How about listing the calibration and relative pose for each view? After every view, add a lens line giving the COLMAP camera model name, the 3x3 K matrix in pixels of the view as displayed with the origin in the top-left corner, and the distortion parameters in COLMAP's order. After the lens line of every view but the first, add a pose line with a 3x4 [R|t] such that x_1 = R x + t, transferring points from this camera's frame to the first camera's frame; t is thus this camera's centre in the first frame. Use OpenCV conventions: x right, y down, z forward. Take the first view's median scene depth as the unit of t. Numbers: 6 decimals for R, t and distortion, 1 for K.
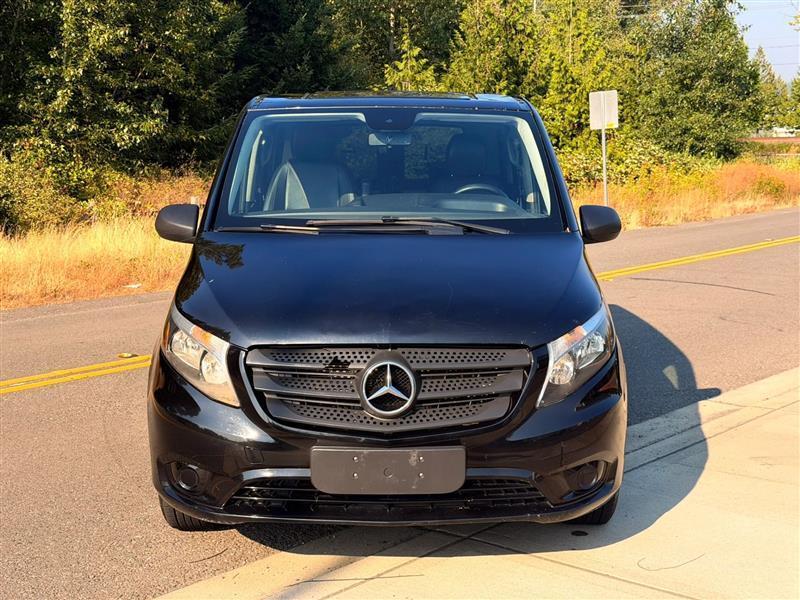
lens RADIAL K [[1133.5, 0, 398.9], [0, 1133.5, 300.7], [0, 0, 1]] dist [0.217966, -0.440225]
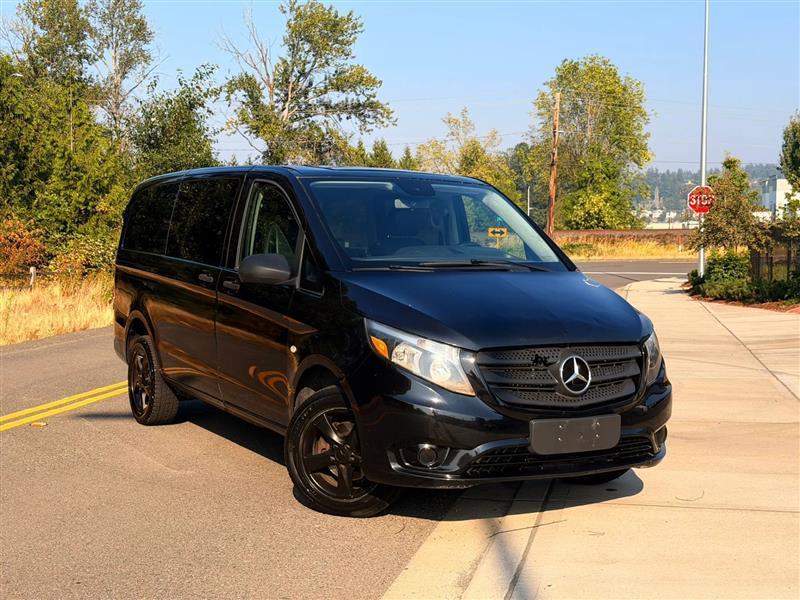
lens RADIAL K [[1170.5, 0, 400.1], [0, 1170.5, 265.2], [0, 0, 1]] dist [0.183305, -0.049832]
pose [[0.858428, 0.004042, 0.512919, -0.139088], [0.054815, 0.993520, -0.099568, 0.011261], [-0.509997, 0.113587, 0.852643, -0.020374]]
